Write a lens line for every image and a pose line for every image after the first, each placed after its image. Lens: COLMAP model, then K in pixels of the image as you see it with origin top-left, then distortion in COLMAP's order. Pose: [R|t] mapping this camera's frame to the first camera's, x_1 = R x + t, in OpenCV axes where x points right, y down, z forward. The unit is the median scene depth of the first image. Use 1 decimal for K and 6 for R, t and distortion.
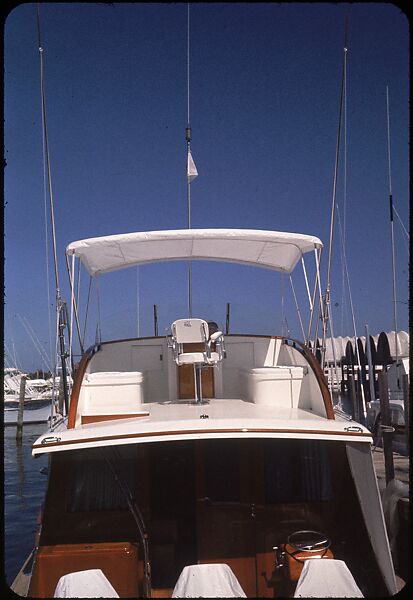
lens RADIAL K [[678.8, 0, 205.5], [0, 678.8, 313.7], [0, 0, 1]] dist [0.010163, -0.009859]
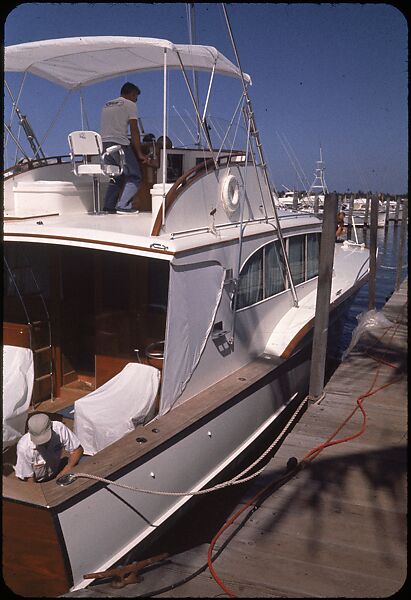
lens RADIAL K [[677.5, 0, 206.2], [0, 677.5, 301.0], [0, 0, 1]] dist [0.021504, -0.004498]
pose [[0.877726, 0.123061, -0.463091, 0.644112], [-0.006820, 0.969569, 0.244725, 0.004251], [0.479114, -0.211643, 0.851855, 0.152445]]
